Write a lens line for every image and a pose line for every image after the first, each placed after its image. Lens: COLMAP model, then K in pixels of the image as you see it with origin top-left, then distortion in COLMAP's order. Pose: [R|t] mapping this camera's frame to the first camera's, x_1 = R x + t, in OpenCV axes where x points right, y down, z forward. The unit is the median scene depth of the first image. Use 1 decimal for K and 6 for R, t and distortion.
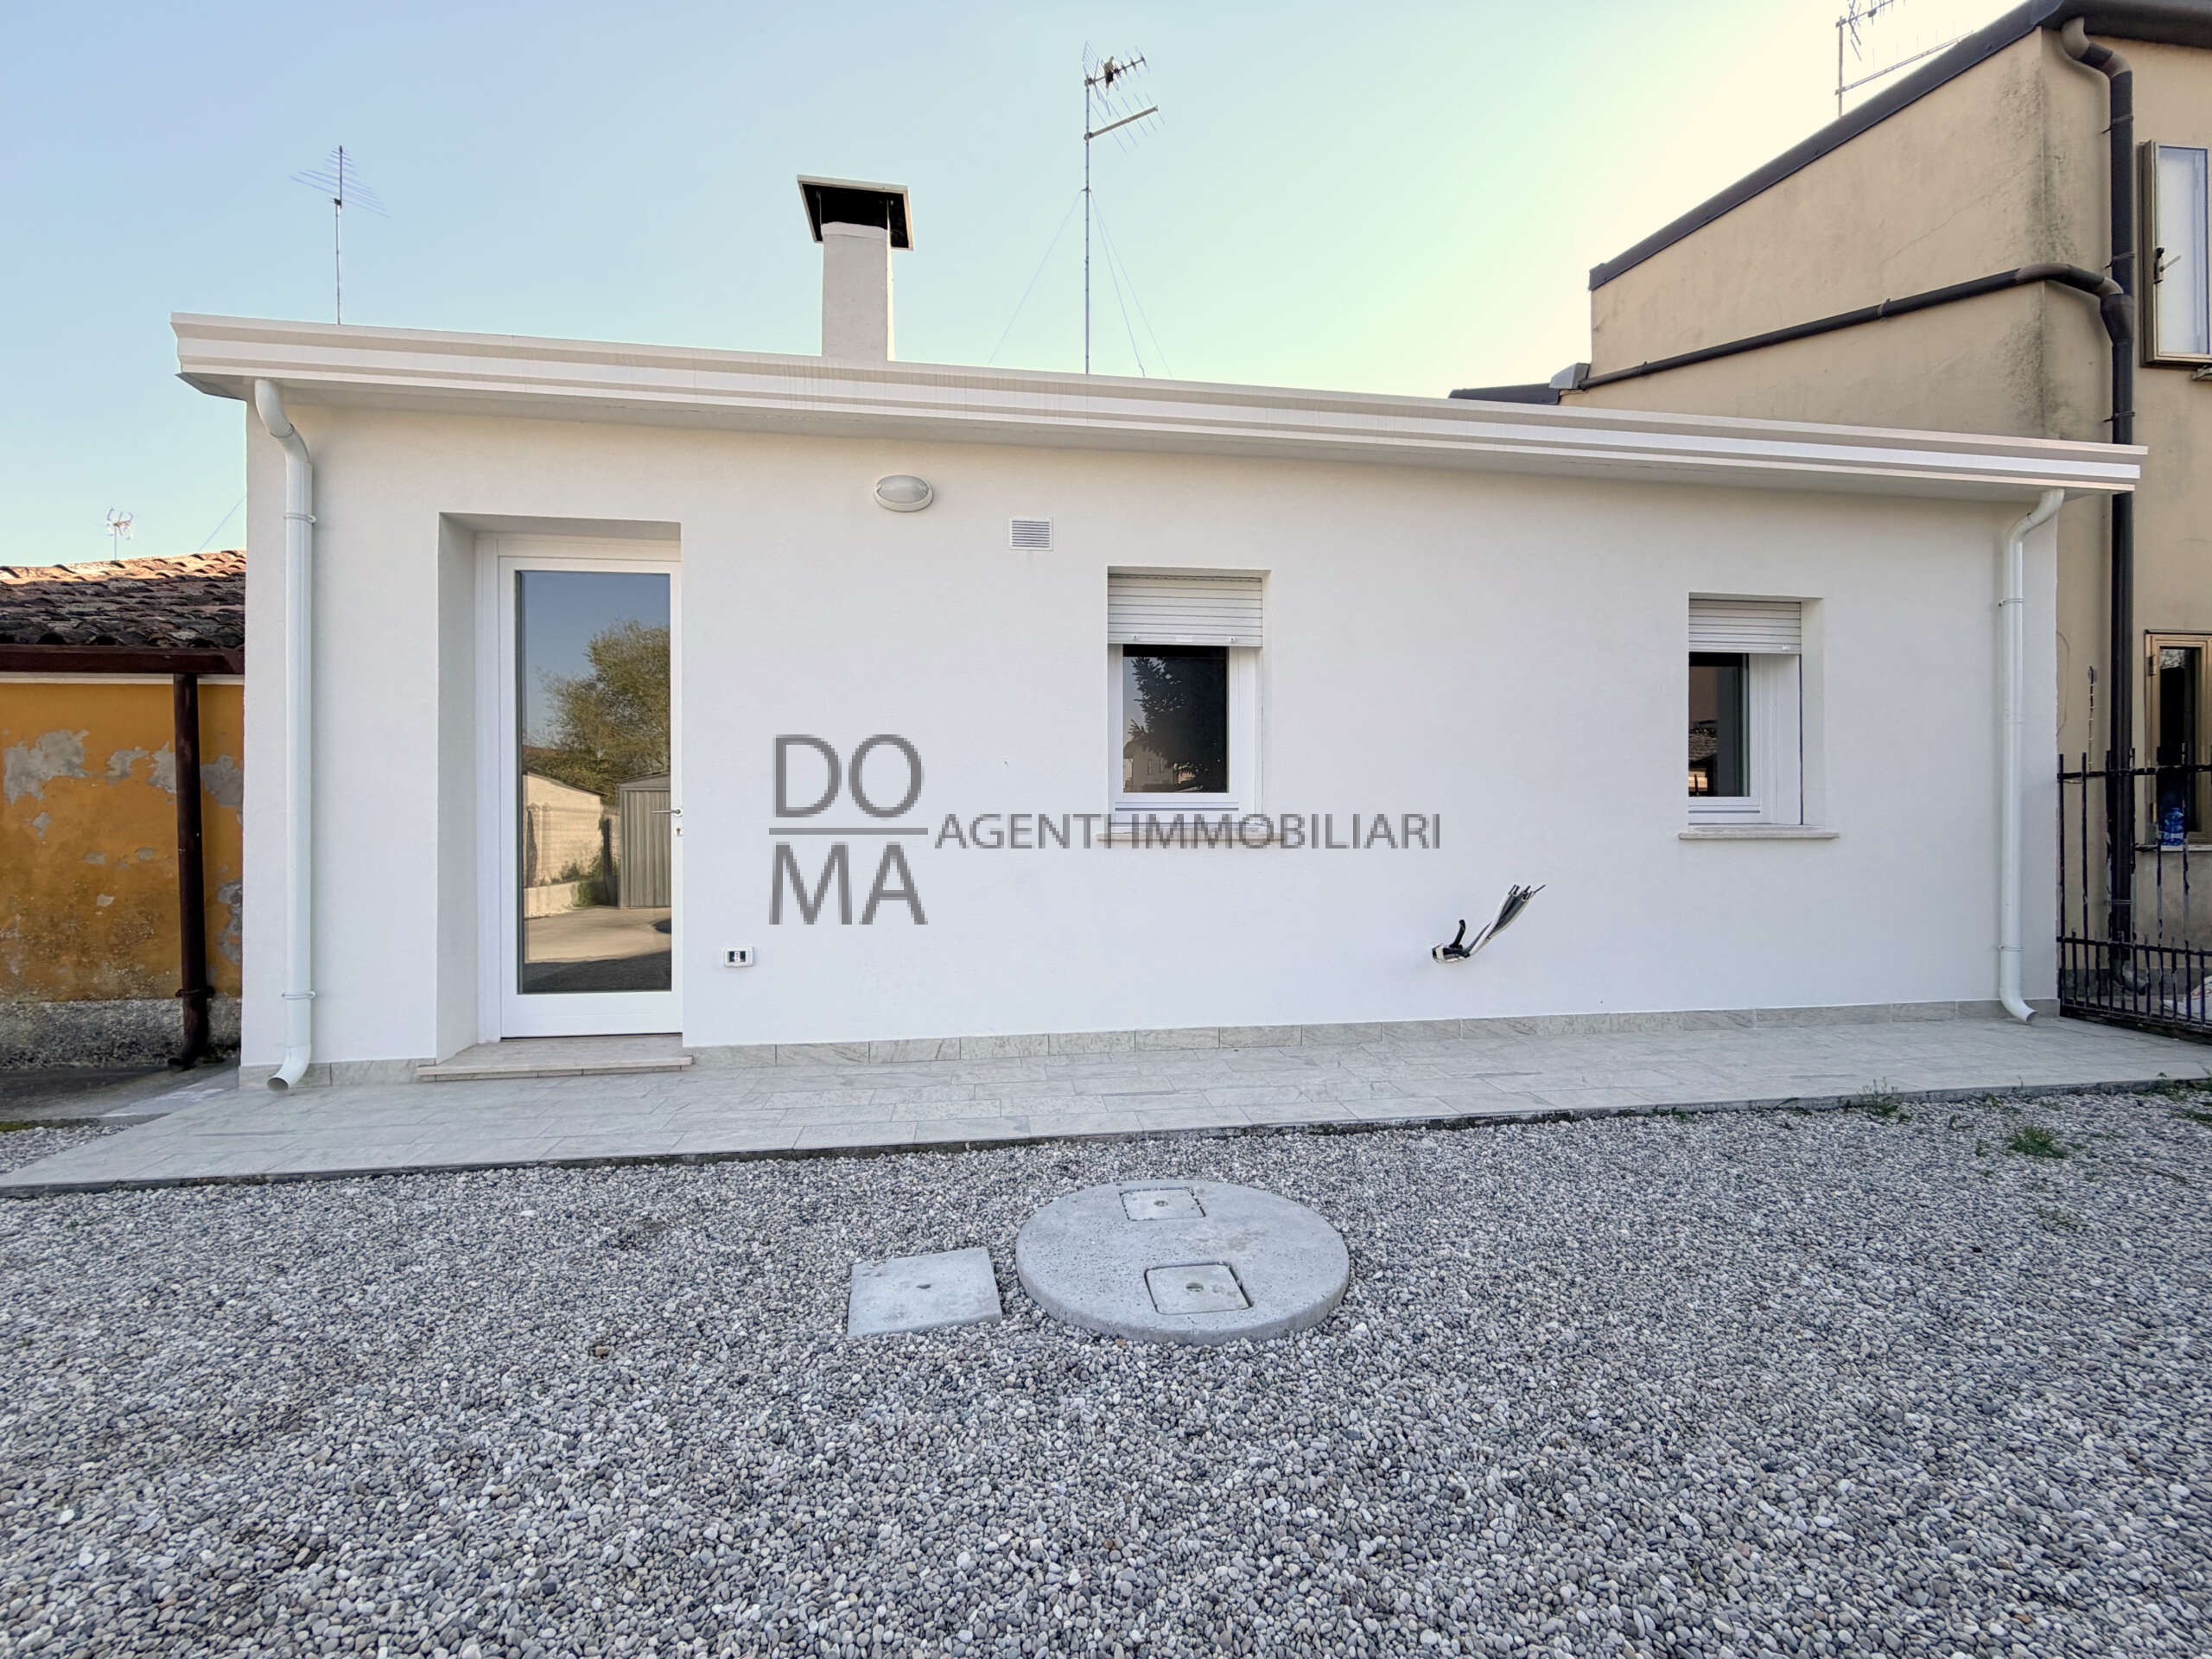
lens RADIAL K [[879.1, 0, 1096.9], [0, 879.1, 829.7], [0, 0, 1]] dist [0.000938, 0.000006]
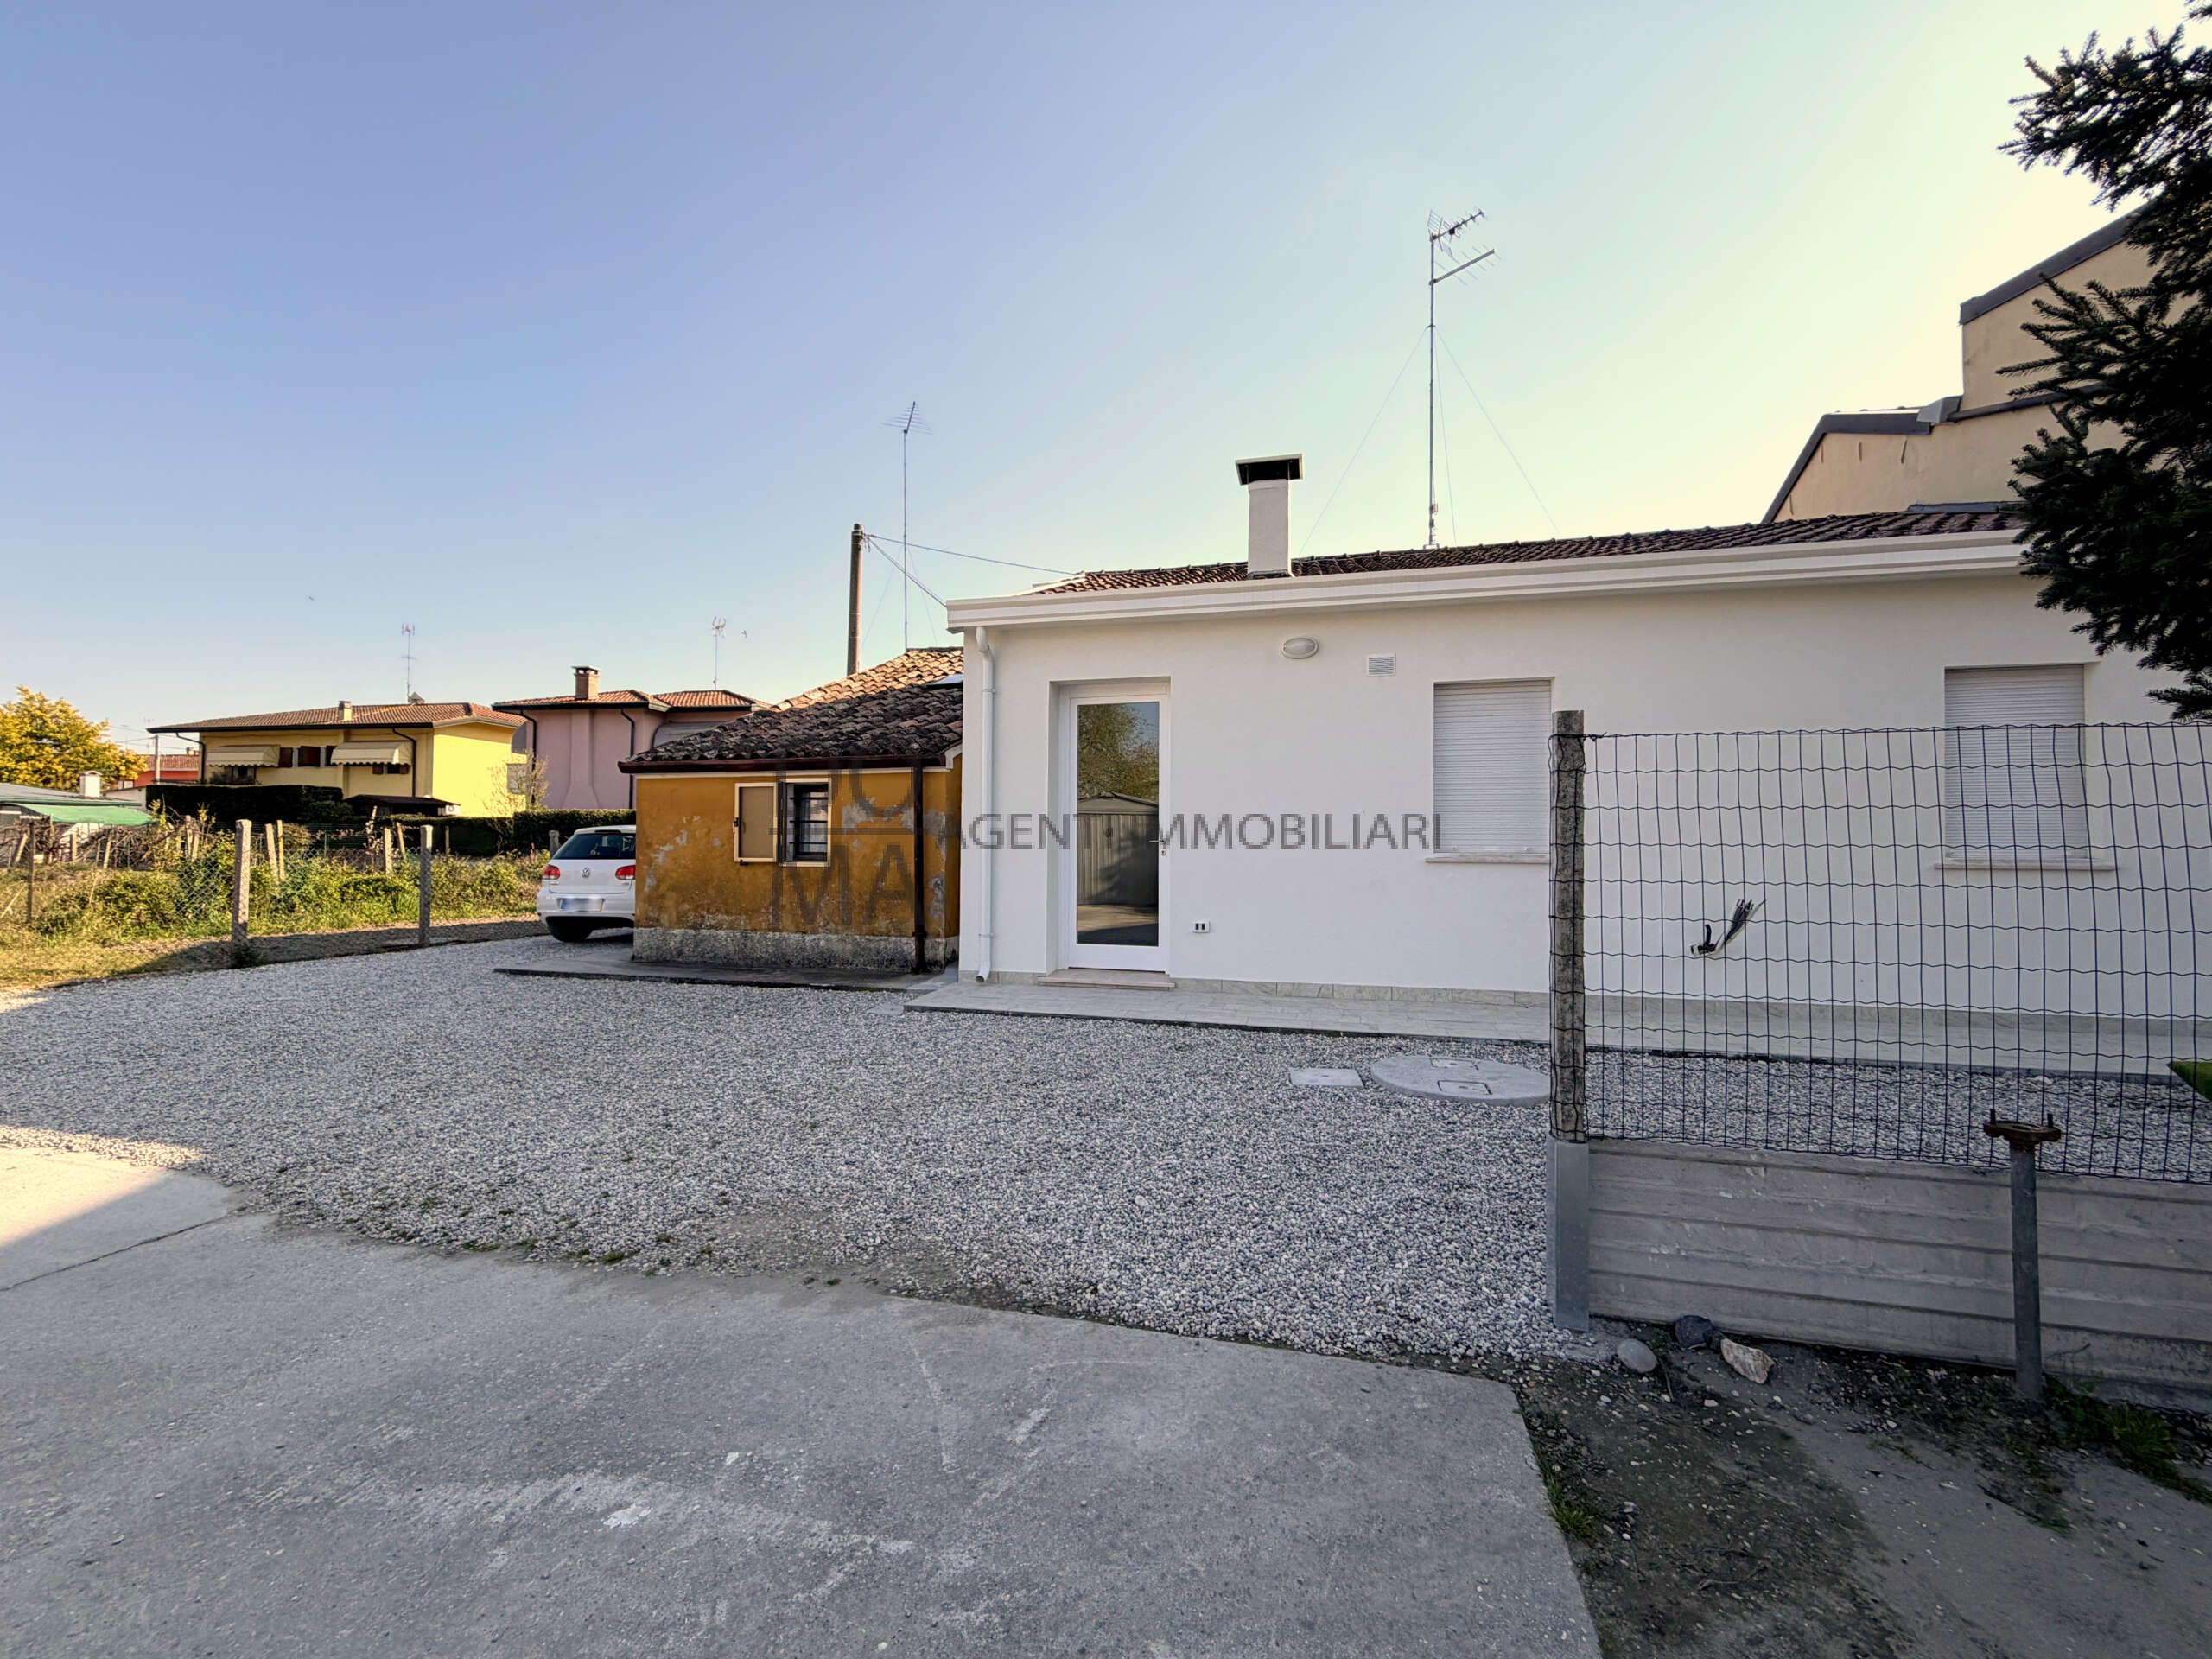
lens RADIAL K [[879.1, 0, 1096.9], [0, 879.1, 829.7], [0, 0, 1]] dist [0.000938, 0.000006]
pose [[0.925312, 0.002331, -0.379199, 0.055086], [-0.008155, 0.999872, -0.013754, -0.019704], [0.379118, 0.015819, 0.925213, -0.680950]]
